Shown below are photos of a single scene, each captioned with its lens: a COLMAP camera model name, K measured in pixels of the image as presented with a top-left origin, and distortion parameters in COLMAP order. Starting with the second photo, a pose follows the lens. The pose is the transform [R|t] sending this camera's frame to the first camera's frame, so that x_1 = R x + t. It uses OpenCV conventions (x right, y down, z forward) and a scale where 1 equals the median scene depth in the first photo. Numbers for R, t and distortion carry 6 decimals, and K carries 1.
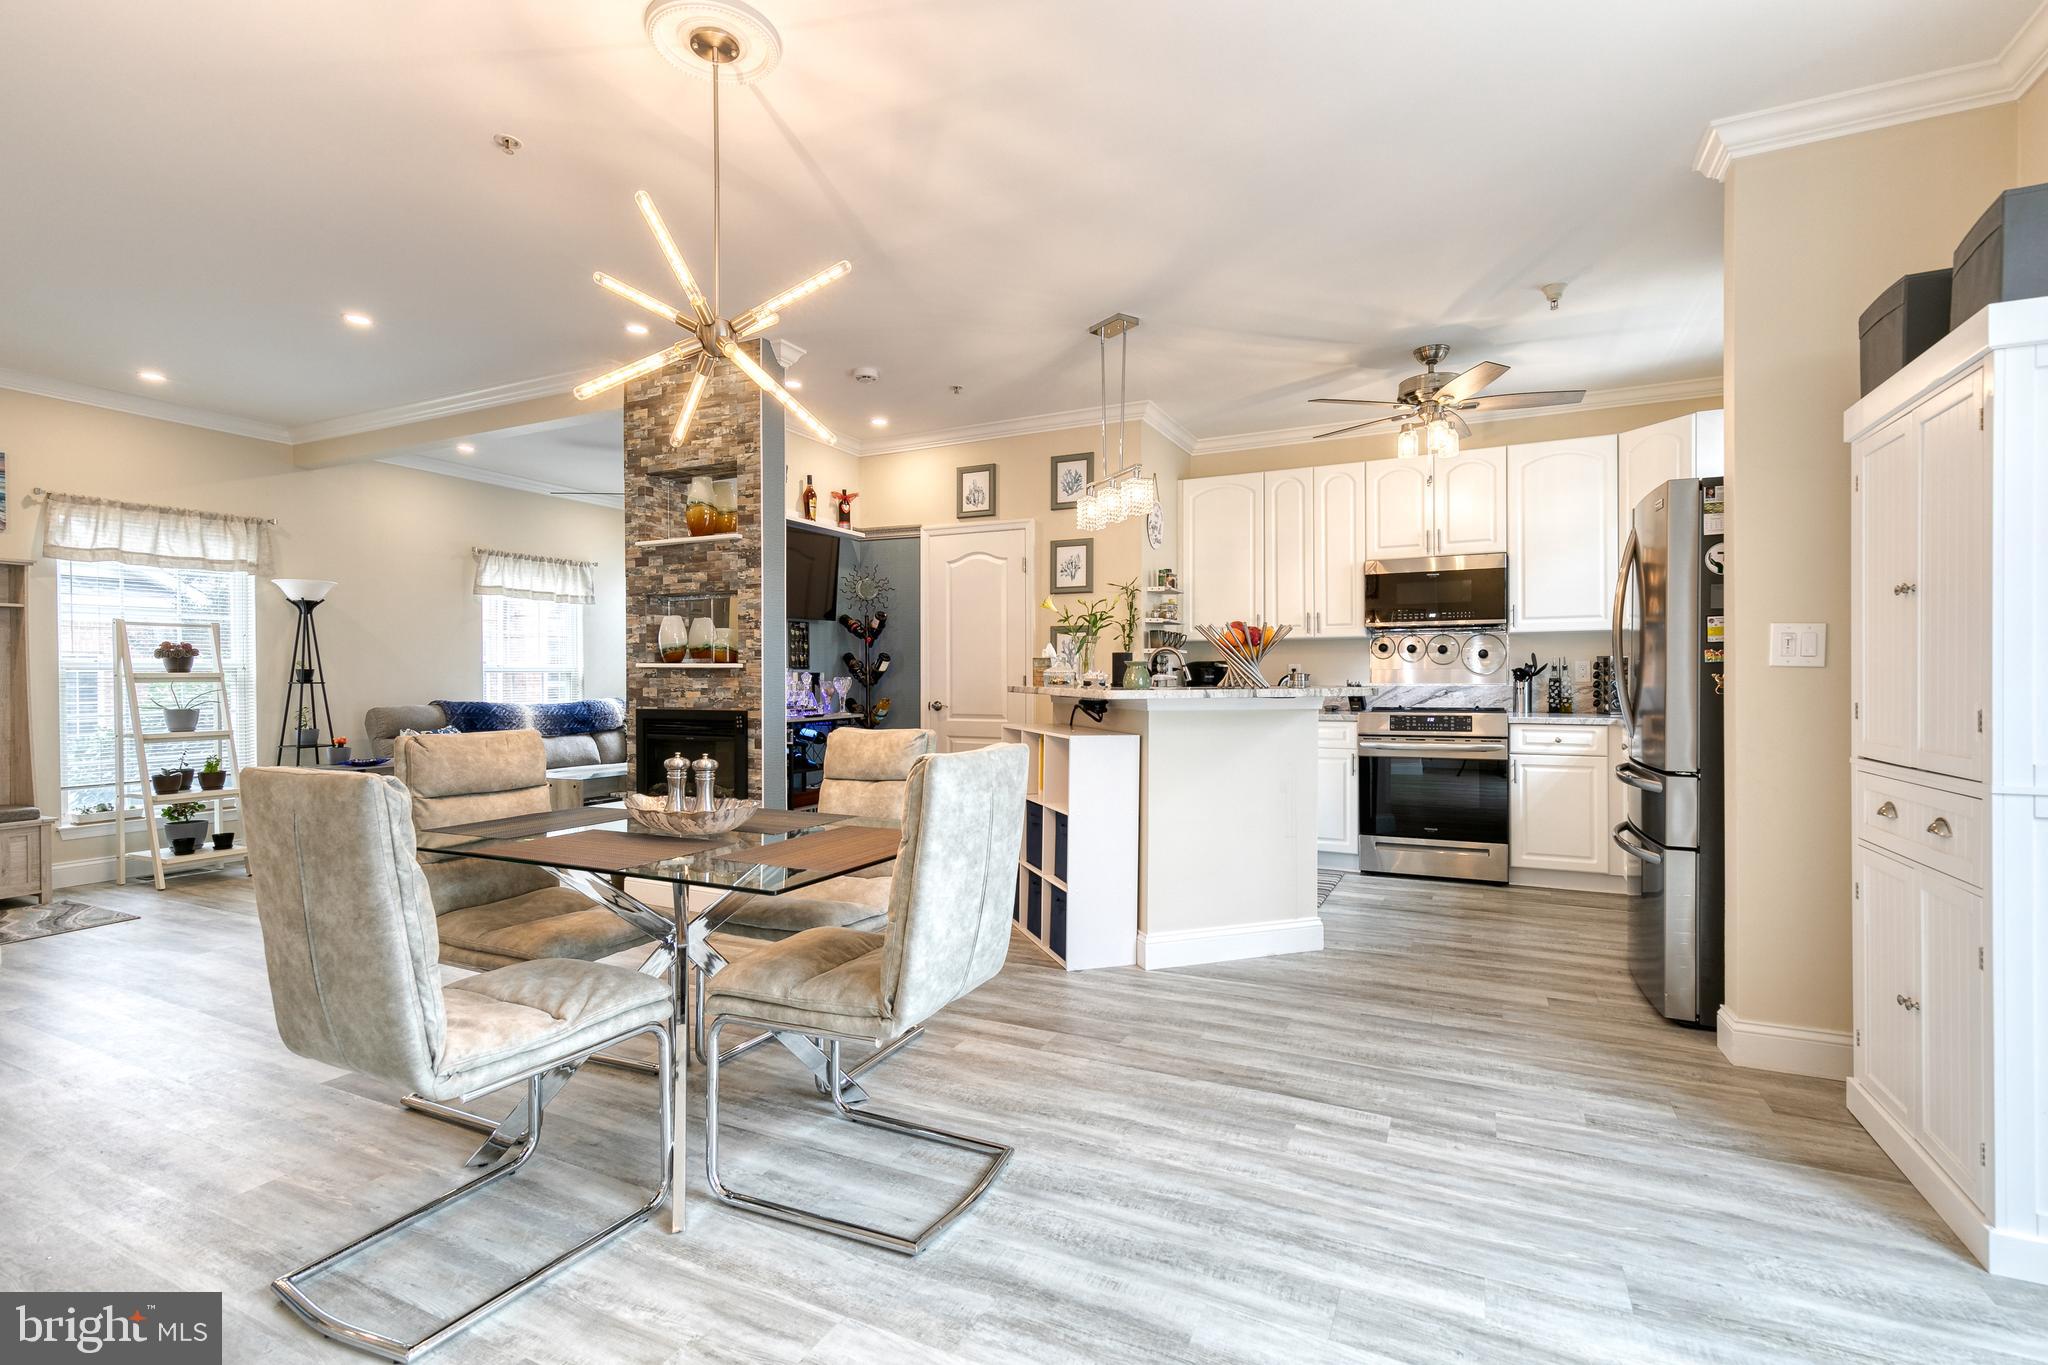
lens RADIAL K [[923.4, 0, 1037.6], [0, 923.4, 681.6], [0, 0, 1]] dist [0.011224, -0.000773]
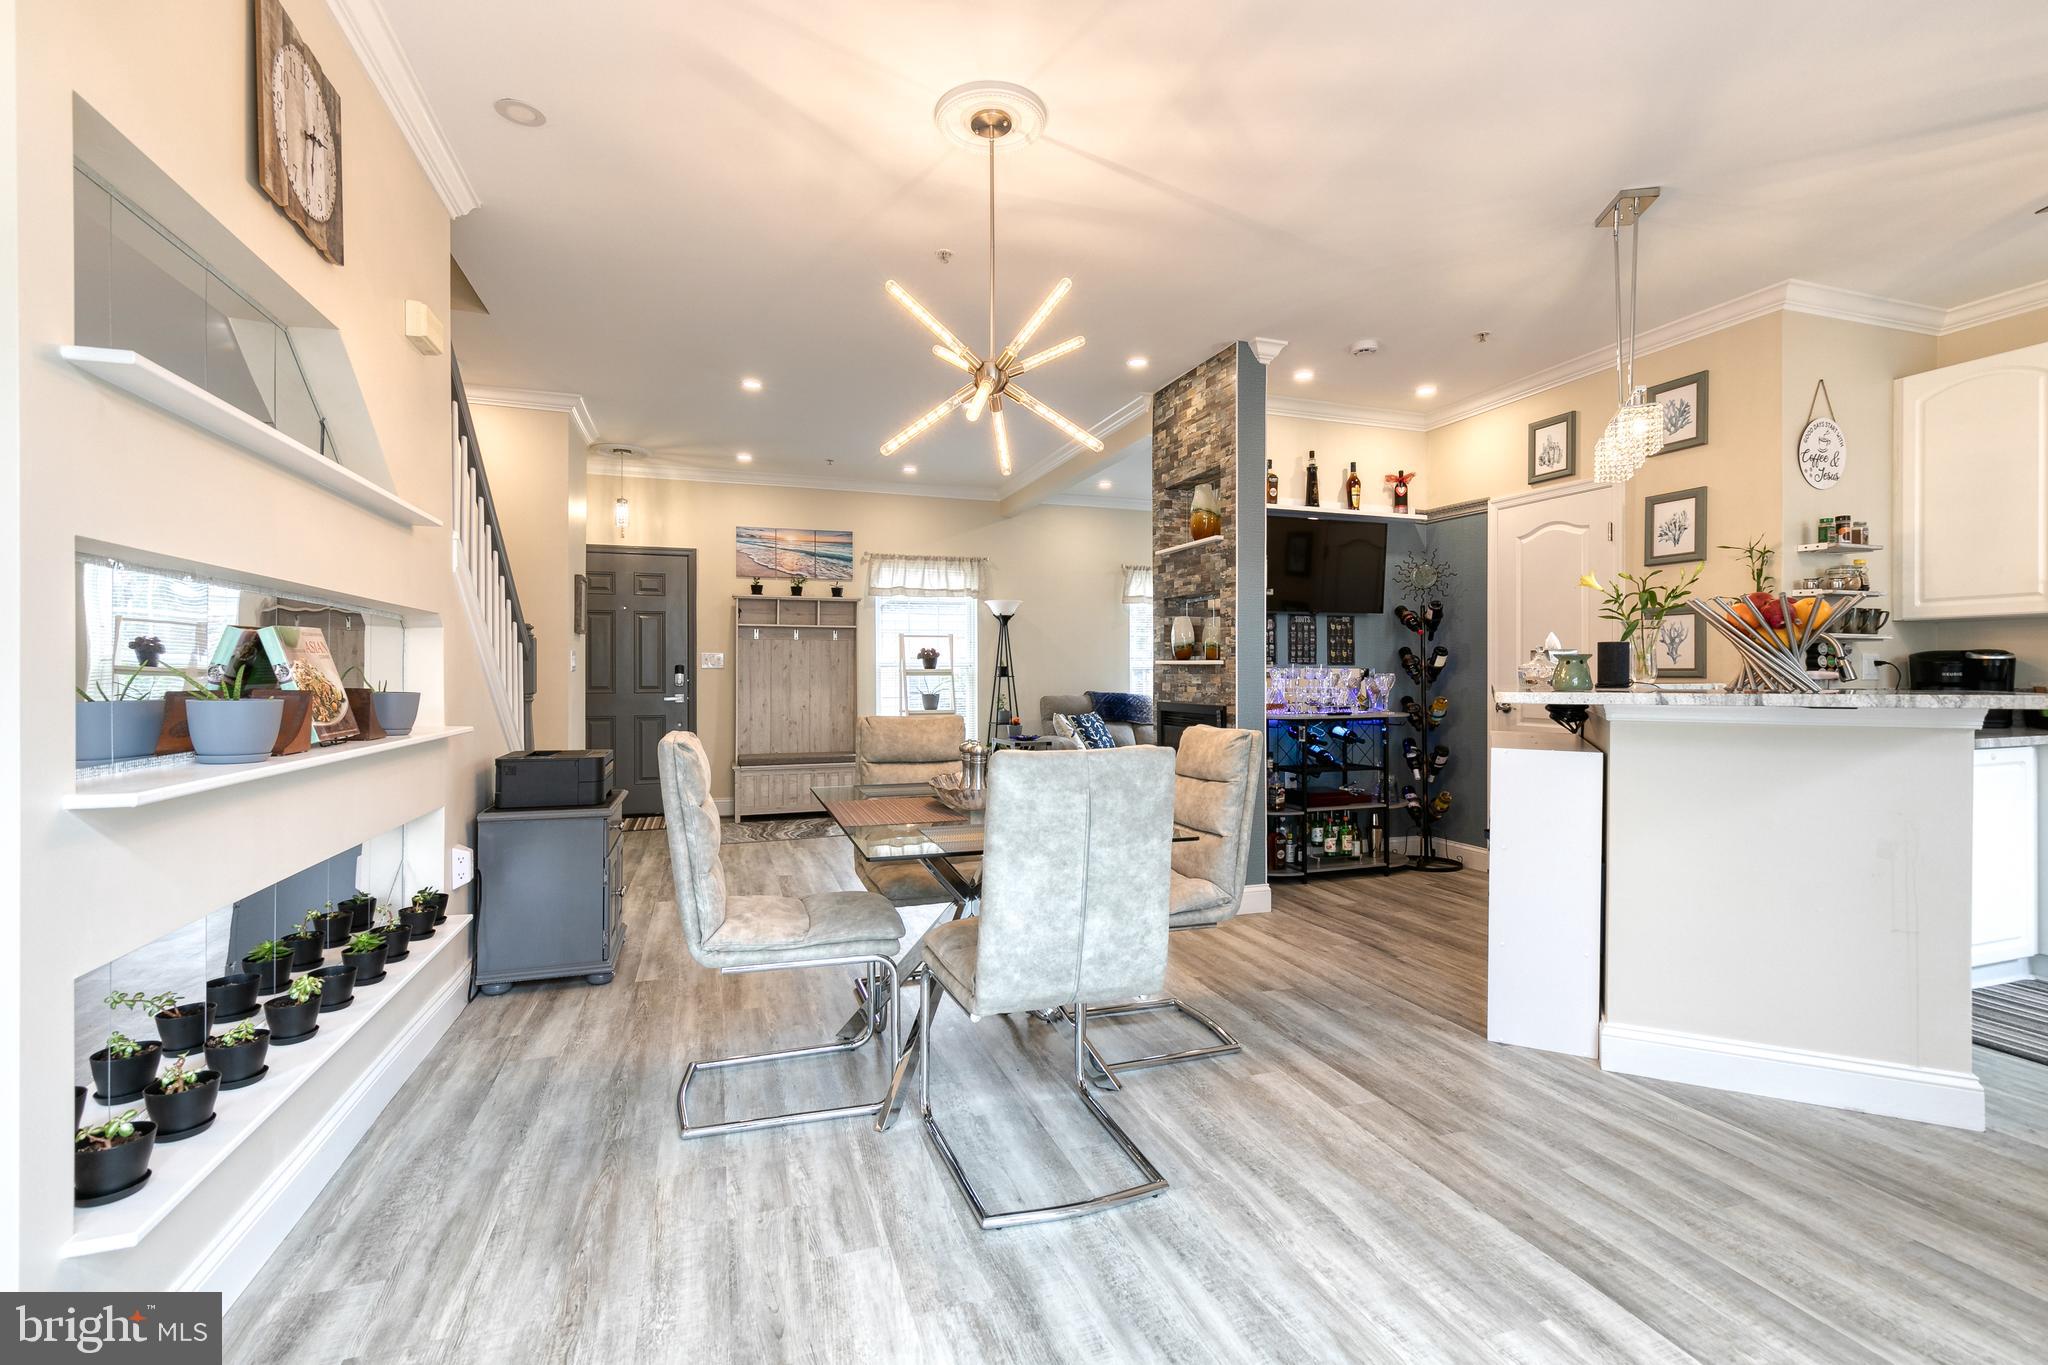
lens RADIAL K [[923.0, 0, 1038.9], [0, 923.0, 673.2], [0, 0, 1]] dist [0.012283, -0.004687]
pose [[0.707511, 0.002672, -0.706697, 0.247570], [-0.005220, 0.999985, -0.001445, -0.002304], [0.706683, 0.004711, 0.707515, 0.115568]]
